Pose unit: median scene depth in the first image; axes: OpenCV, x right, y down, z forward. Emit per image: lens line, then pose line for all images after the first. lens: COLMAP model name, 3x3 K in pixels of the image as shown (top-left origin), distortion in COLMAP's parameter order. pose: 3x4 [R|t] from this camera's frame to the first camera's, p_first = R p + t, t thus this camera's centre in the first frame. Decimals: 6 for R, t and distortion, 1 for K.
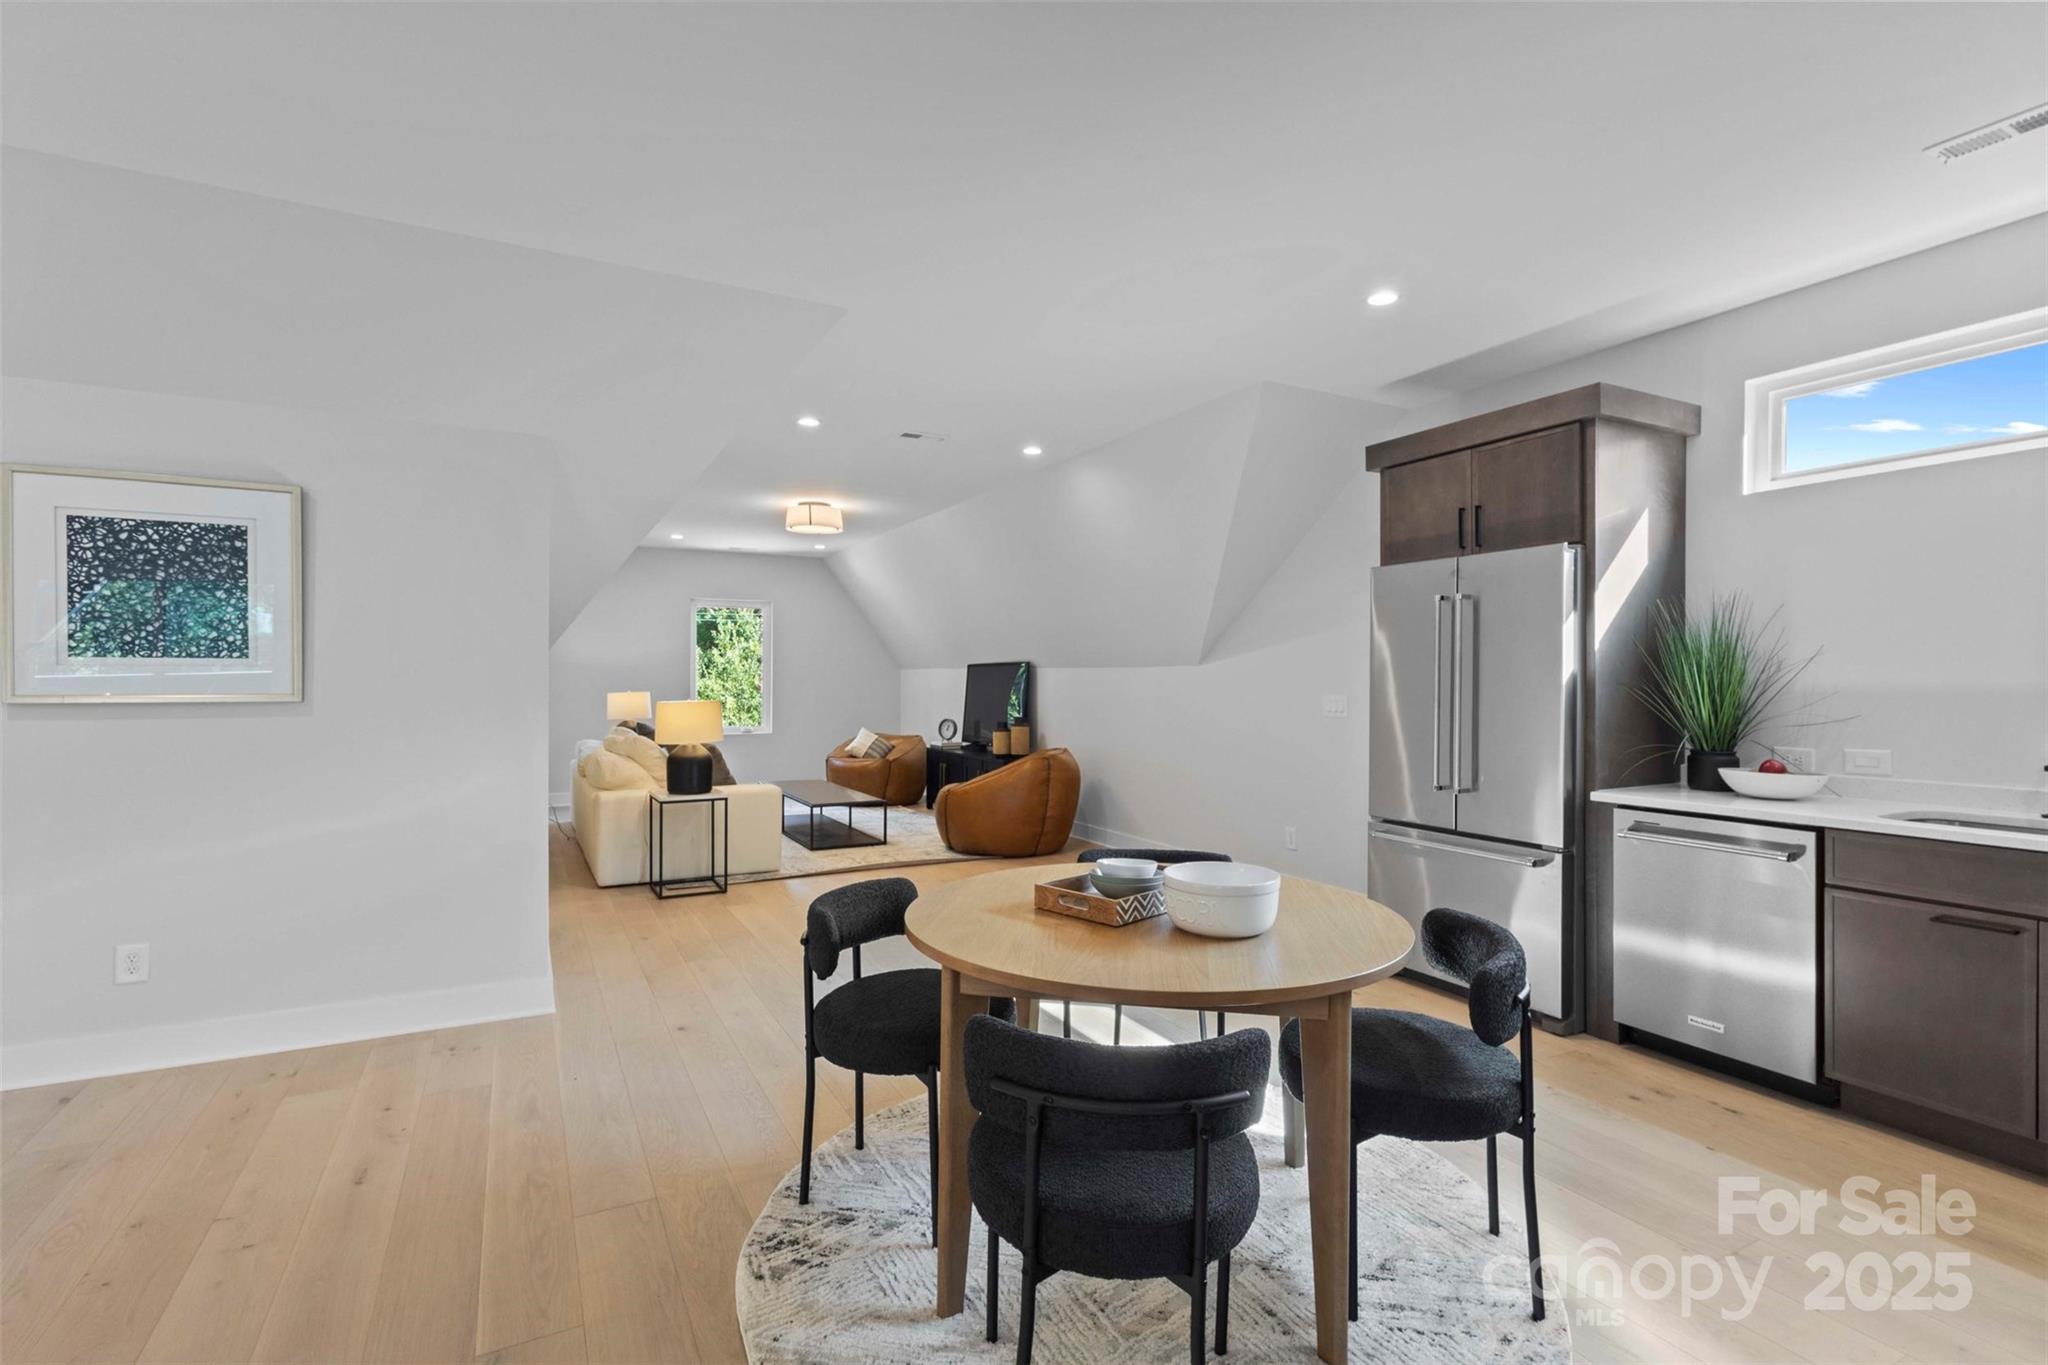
lens RADIAL K [[959.4, 0, 1022.5], [0, 959.4, 681.9], [0, 0, 1]] dist [0.003296, 0.001174]
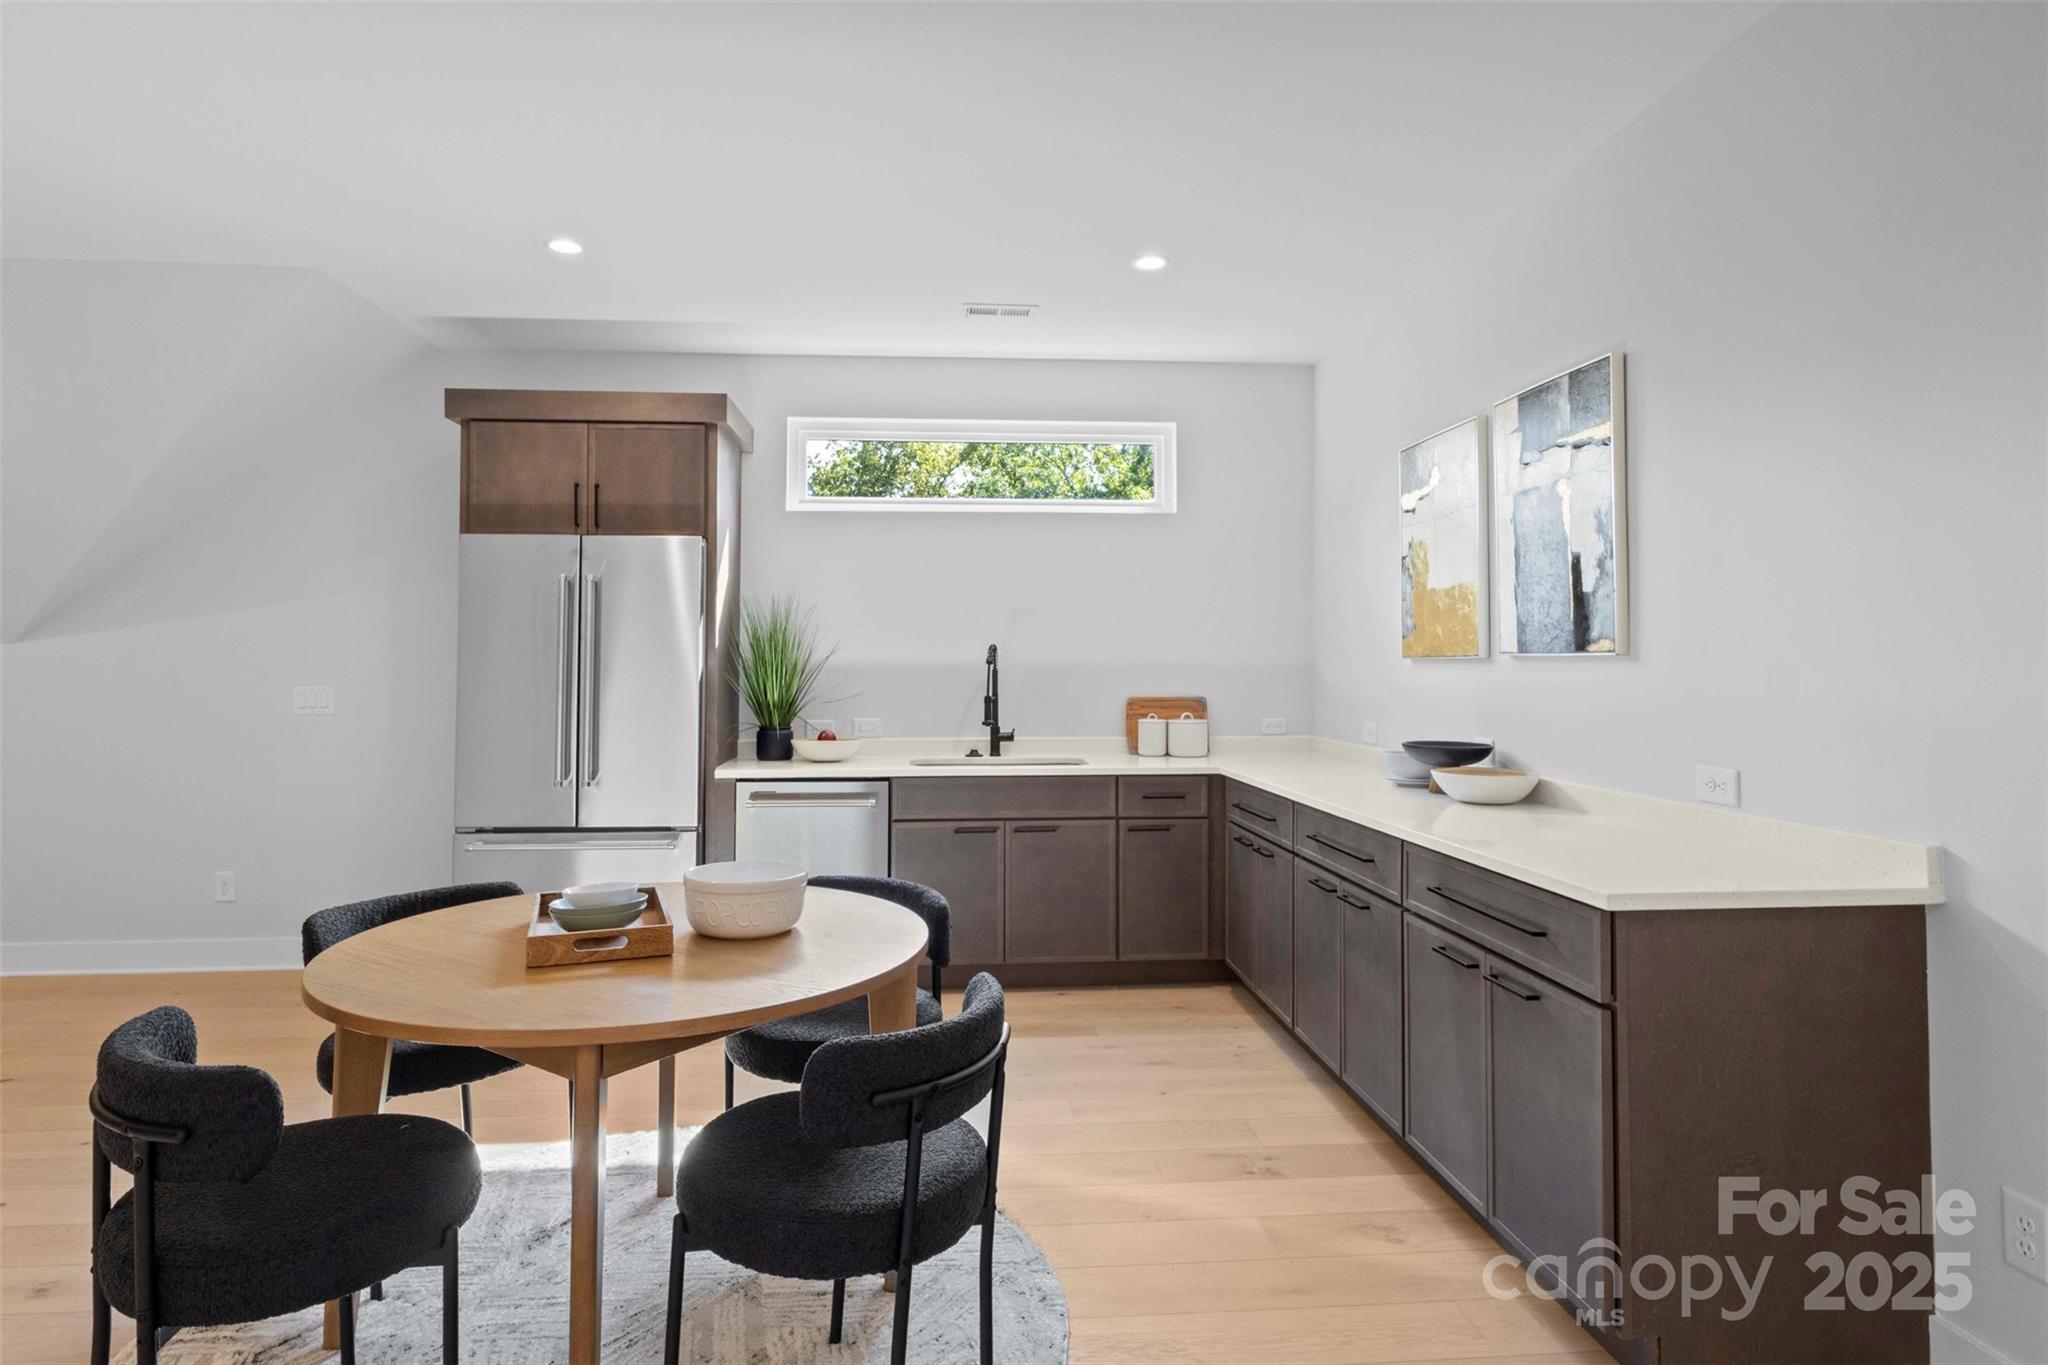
lens RADIAL K [[1111.4, 0, 1020.5], [0, 1111.4, 641.1], [0, 0, 1]] dist [0.001310, 0.000566]
pose [[0.392480, 0.020043, 0.919542, -0.416976], [0.003419, 0.999724, -0.023250, 0.000353], [-0.919754, 0.012269, 0.392303, 0.193299]]
